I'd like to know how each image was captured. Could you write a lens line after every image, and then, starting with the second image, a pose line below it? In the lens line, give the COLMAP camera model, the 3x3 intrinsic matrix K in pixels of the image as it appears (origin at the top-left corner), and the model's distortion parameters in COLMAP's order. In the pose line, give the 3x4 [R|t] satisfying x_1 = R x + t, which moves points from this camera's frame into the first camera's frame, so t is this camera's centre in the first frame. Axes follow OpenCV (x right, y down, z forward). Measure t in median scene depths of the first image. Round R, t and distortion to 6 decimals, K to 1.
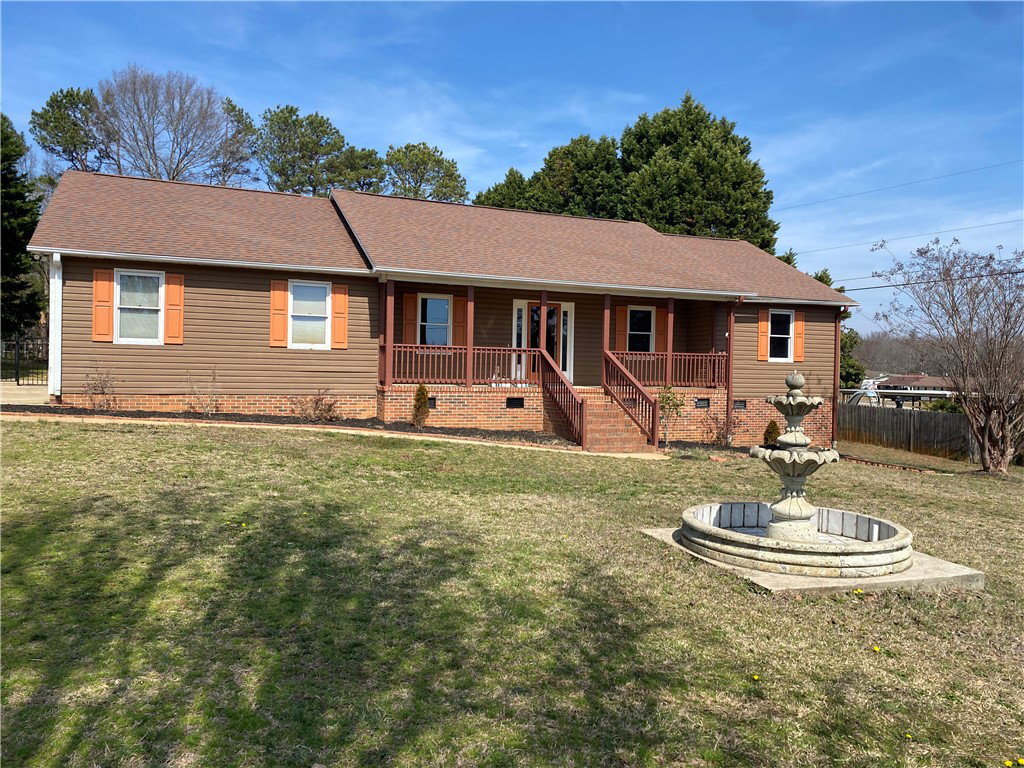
lens RADIAL K [[770.7, 0, 512.8], [0, 770.7, 369.9], [0, 0, 1]] dist [0.049500, -0.048605]
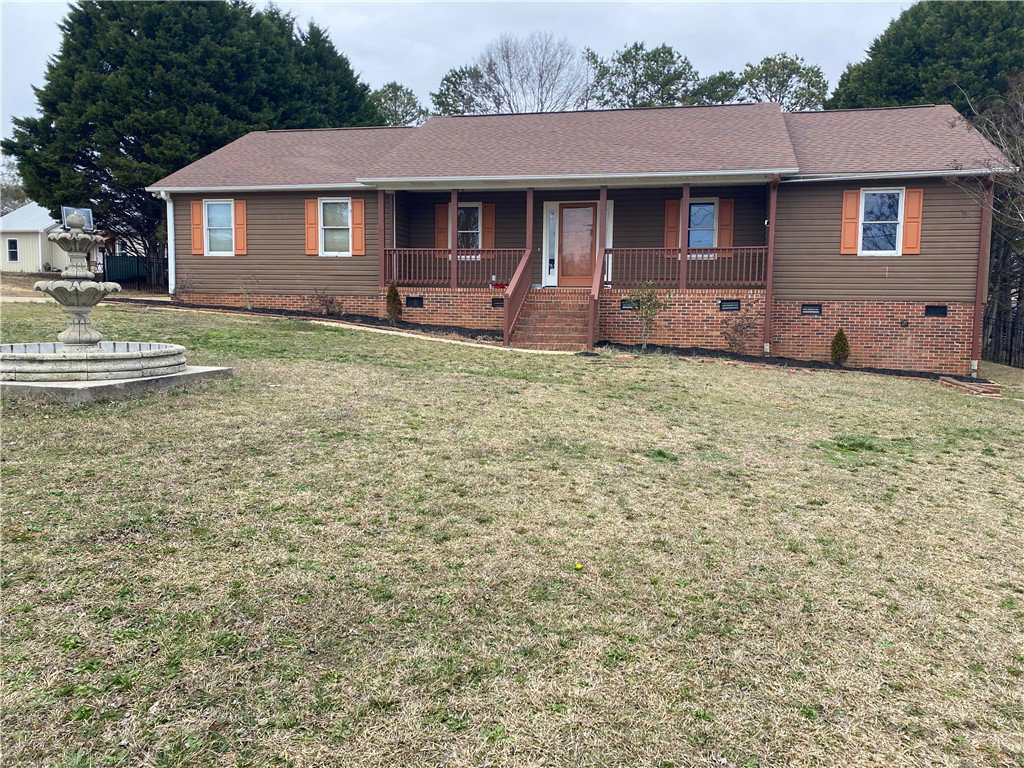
lens RADIAL K [[779.7, 0, 536.5], [0, 779.7, 382.7], [0, 0, 1]] dist [0.023446, -0.012093]
pose [[0.815832, 0.045219, -0.576518, 0.577285], [0.001387, 0.996782, 0.080144, 0.059223], [0.578287, -0.066184, 0.813145, 0.163439]]
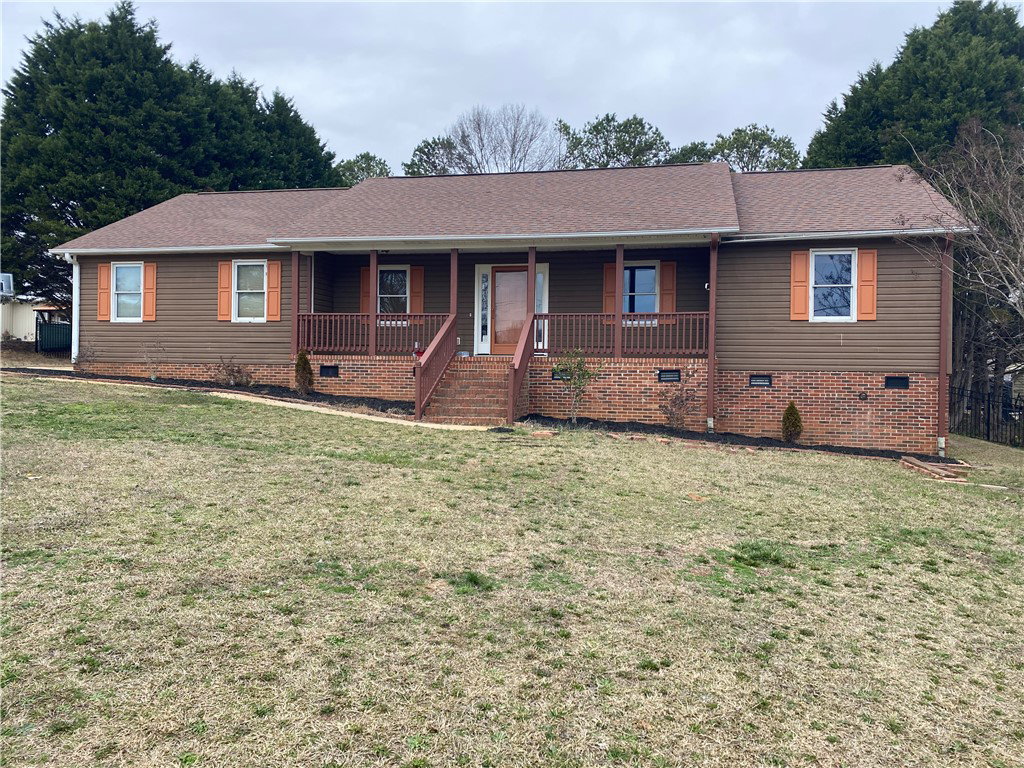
lens RADIAL K [[778.9, 0, 528.9], [0, 778.9, 381.8], [0, 0, 1]] dist [0.026730, -0.010728]
pose [[0.815779, -0.005162, -0.578341, 0.587368], [0.000467, 0.999966, -0.008267, 0.055887], [0.578363, 0.006474, 0.815753, 0.277073]]
